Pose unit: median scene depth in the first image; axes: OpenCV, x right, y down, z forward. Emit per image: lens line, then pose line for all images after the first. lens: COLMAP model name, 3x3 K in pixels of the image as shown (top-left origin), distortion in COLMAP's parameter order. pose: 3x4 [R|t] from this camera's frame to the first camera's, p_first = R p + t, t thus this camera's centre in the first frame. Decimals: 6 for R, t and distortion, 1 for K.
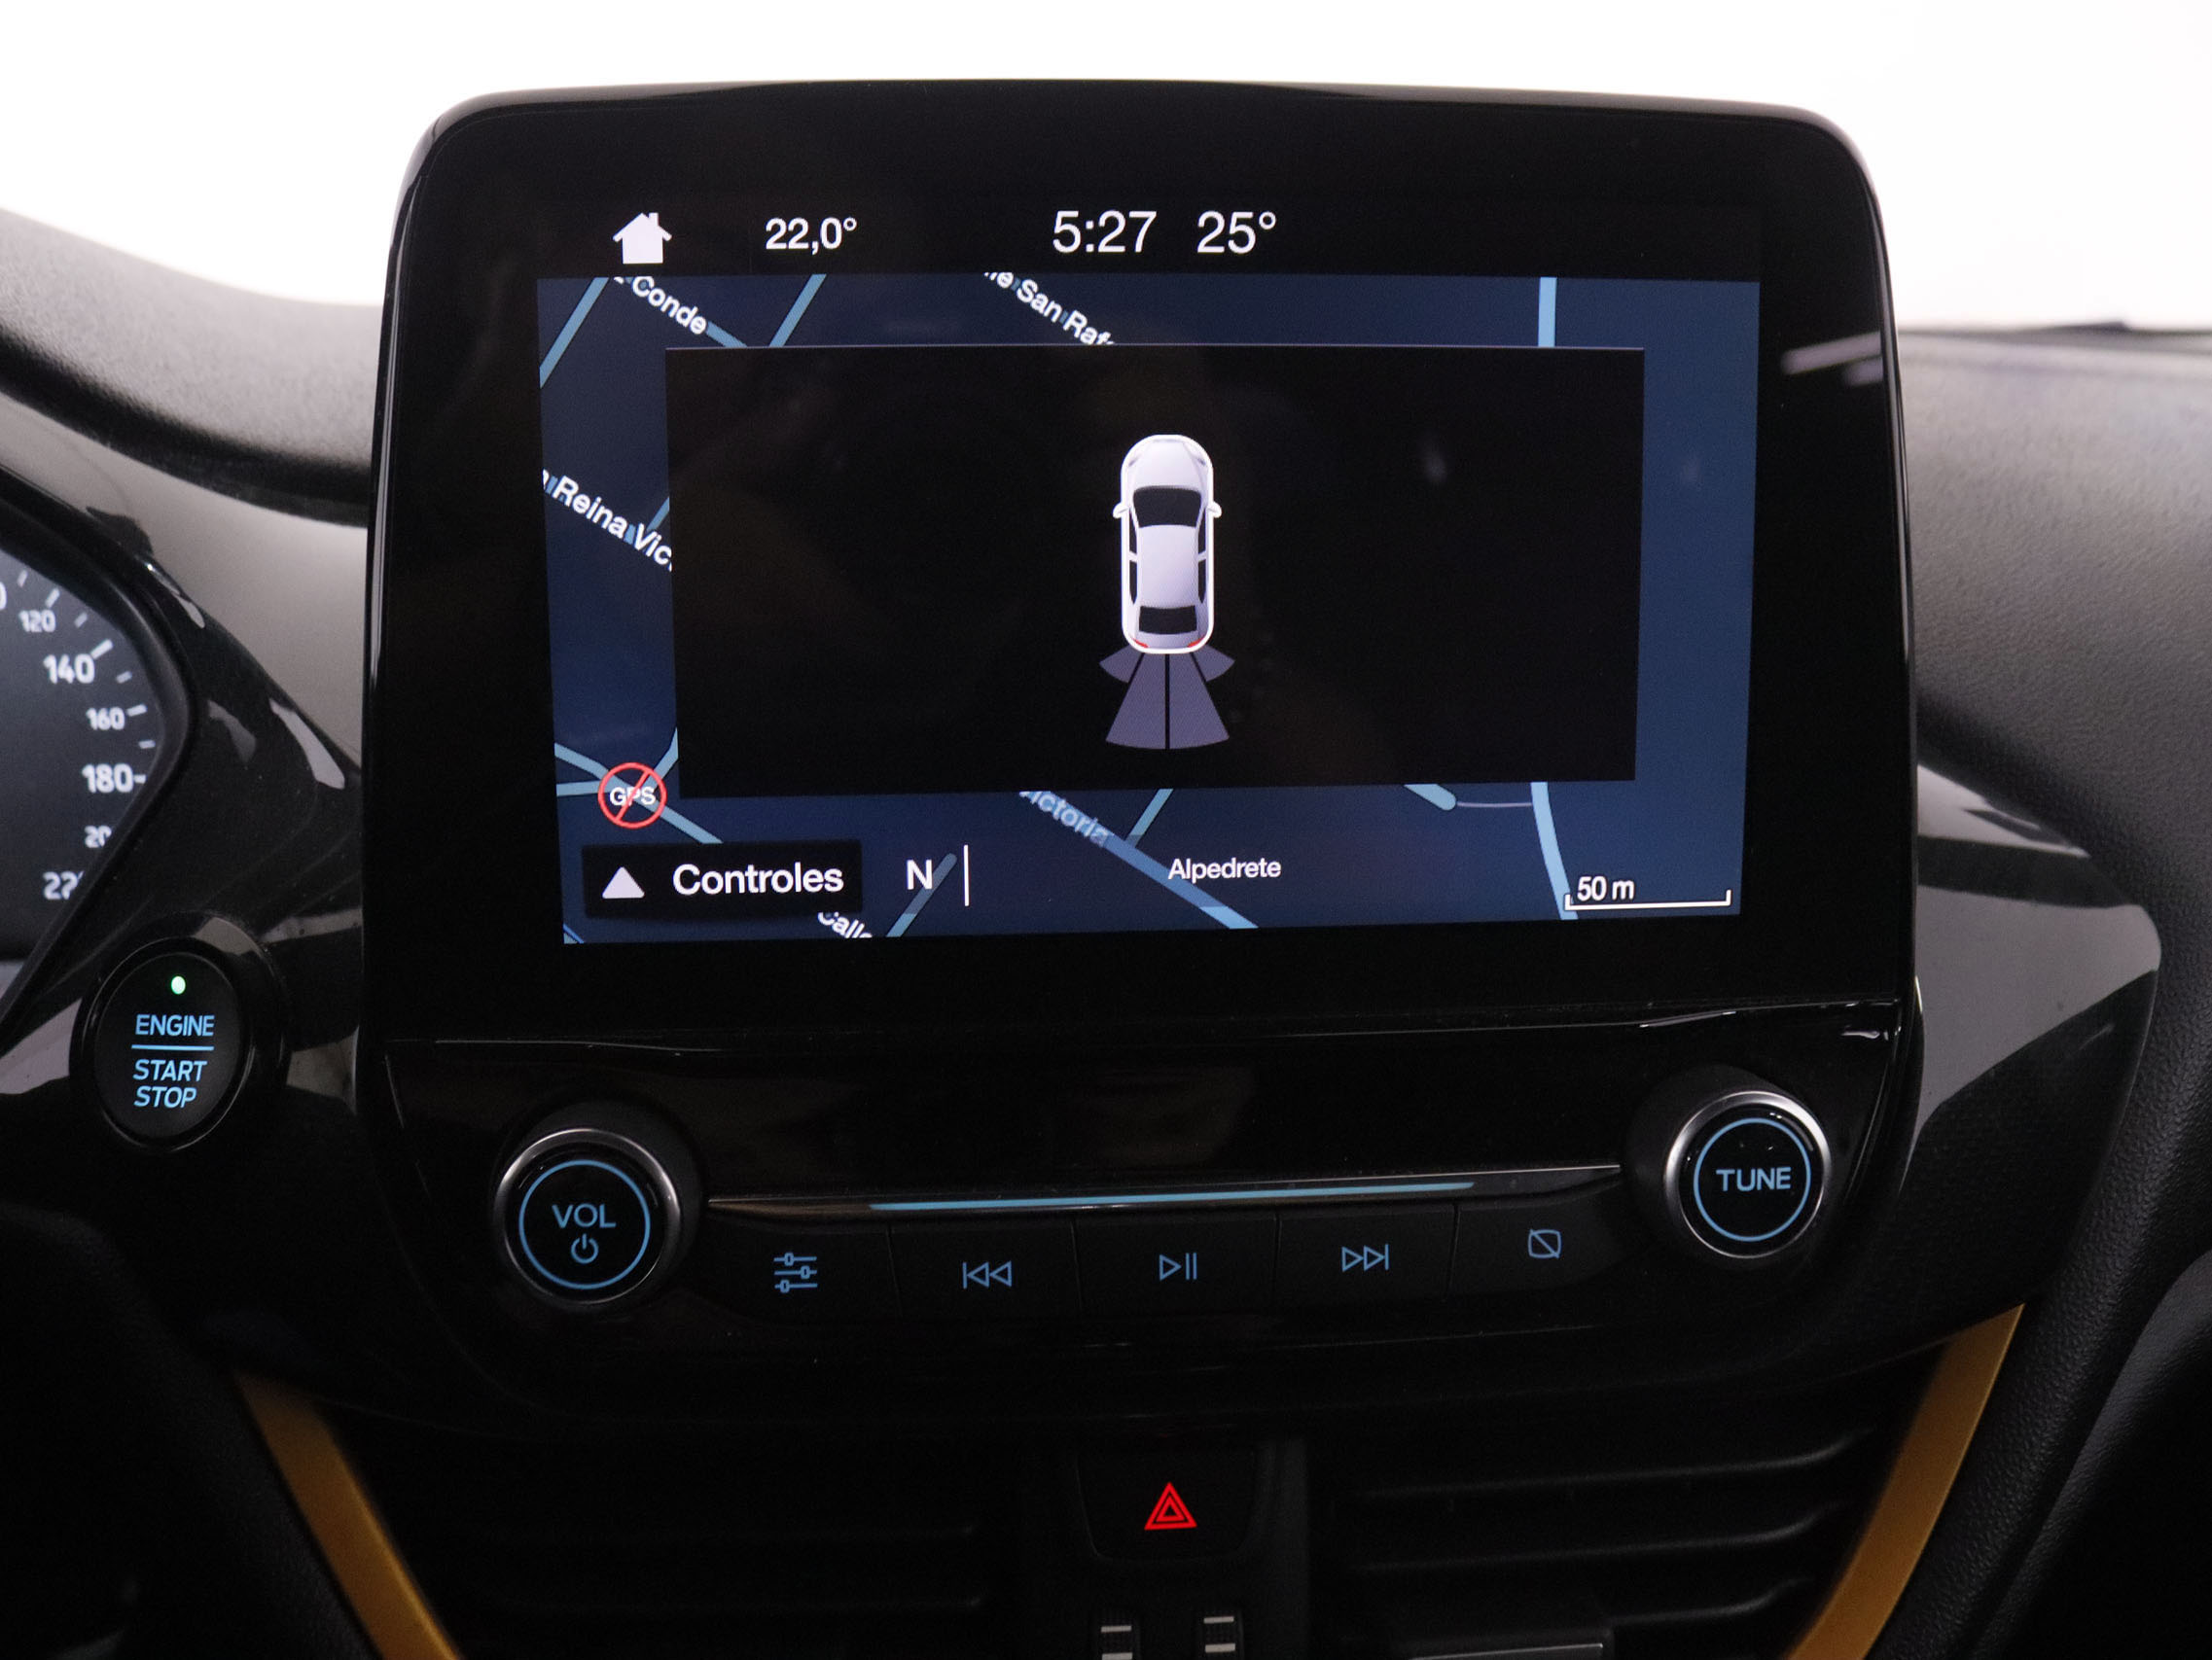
lens RADIAL K [[2063.8, 0, 1106.0], [0, 2063.8, 830.0], [0, 0, 1]] dist [-0.188538, 0.136222]
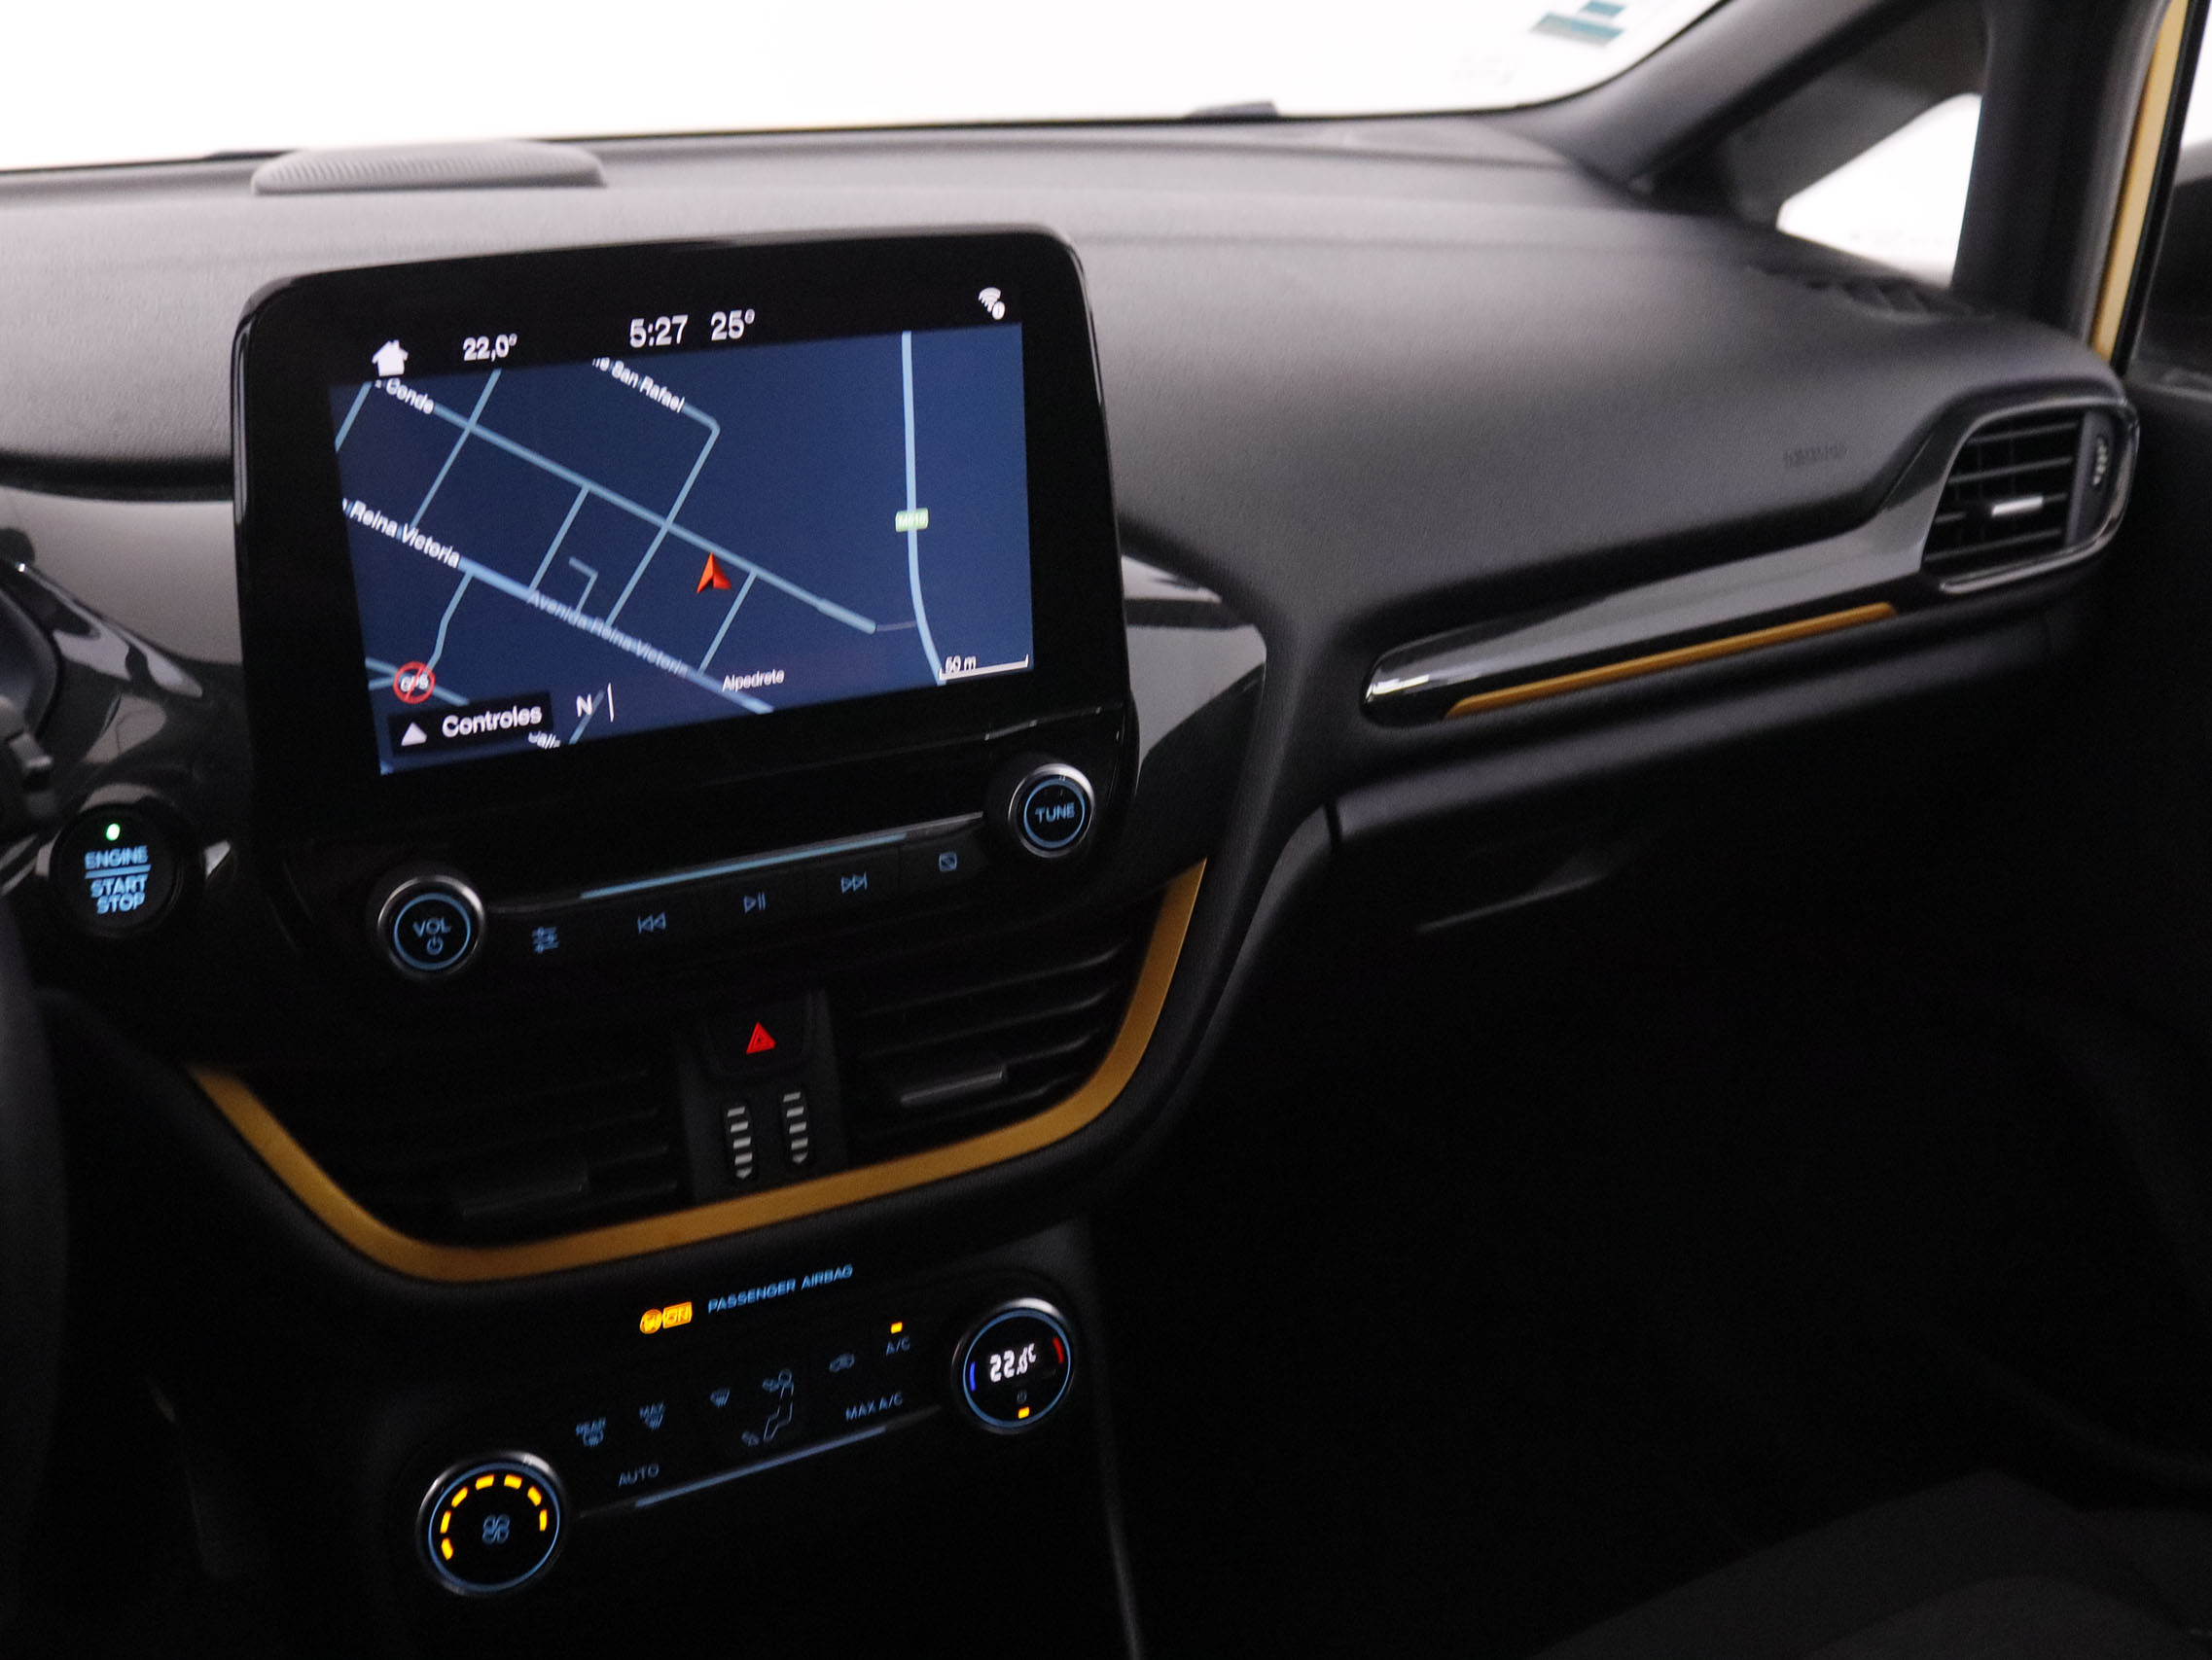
lens RADIAL K [[1999.6, 0, 1114.2], [0, 1999.6, 804.0], [0, 0, 1]] dist [-0.158732, 0.113597]
pose [[0.928116, -0.138236, 0.345677, -0.264394], [0.075447, 0.979081, 0.188964, -0.179047], [-0.364567, -0.149300, 0.919130, -0.713773]]
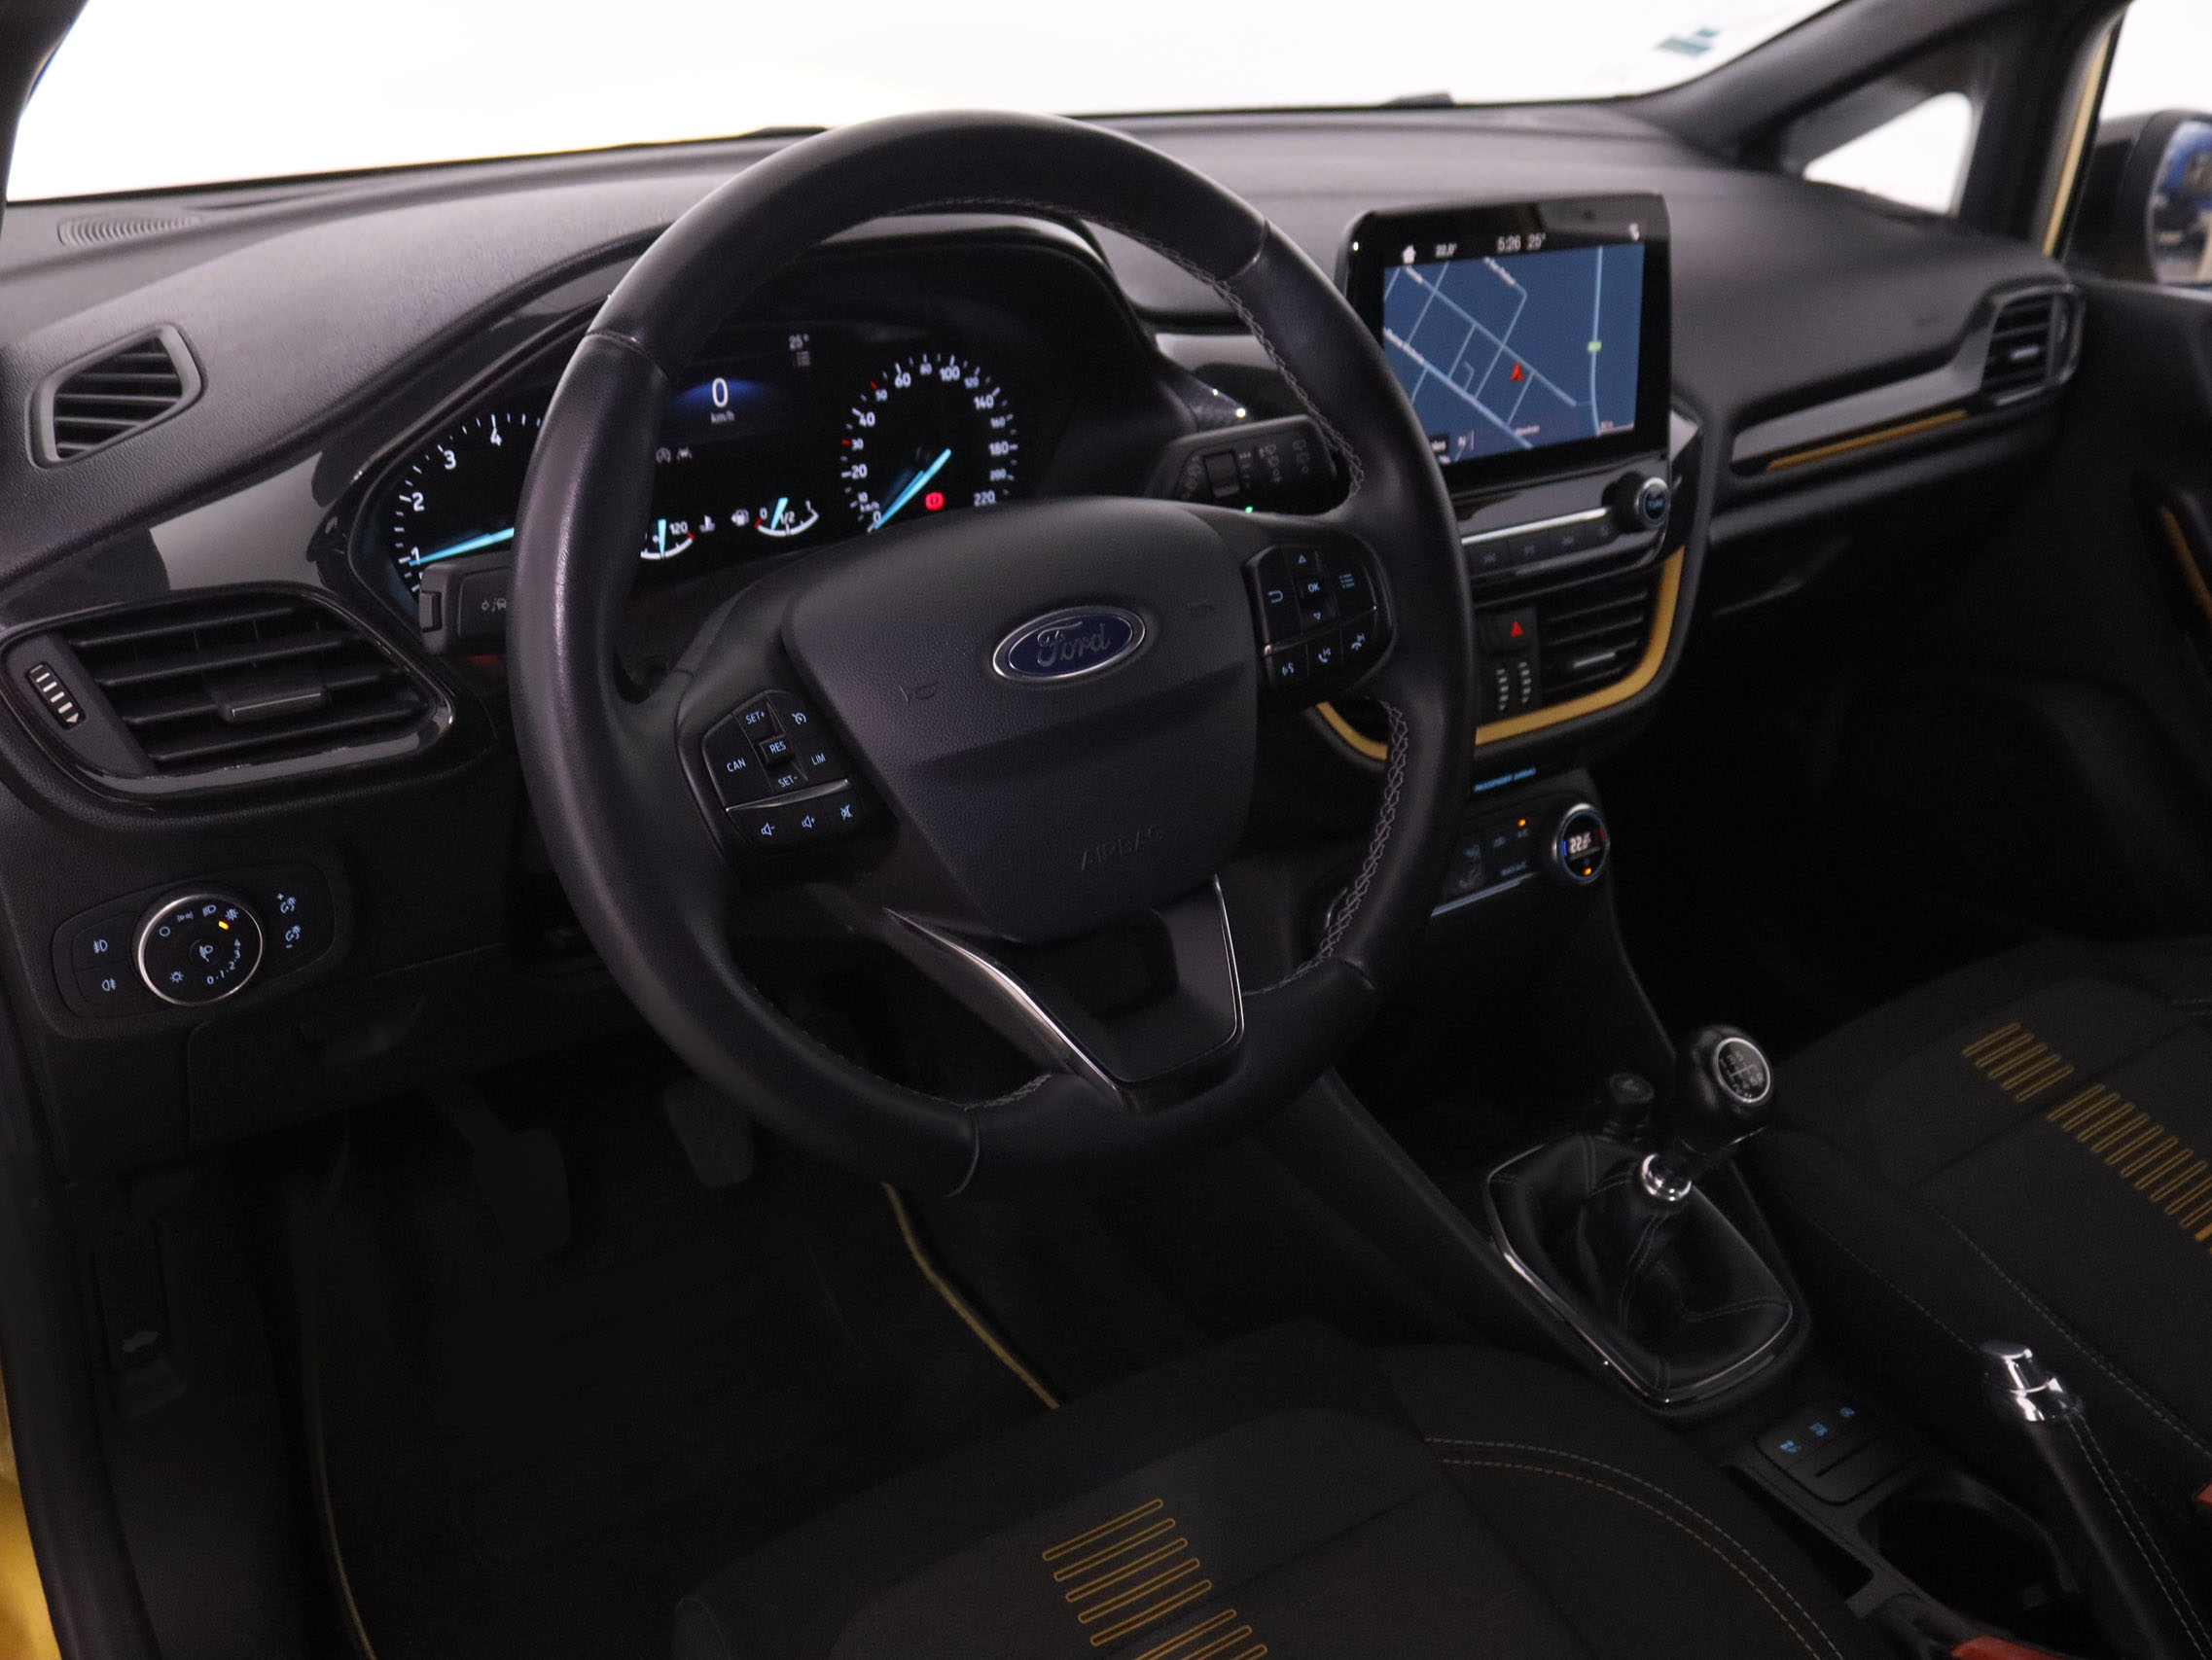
lens RADIAL K [[1999.6, 0, 1114.2], [0, 1999.6, 804.0], [0, 0, 1]] dist [-0.158732, 0.113597]
pose [[0.862135, -0.198546, 0.466157, -2.165151], [0.100733, 0.968825, 0.226343, -0.189478], [-0.496564, -0.148181, 0.855258, -1.523881]]
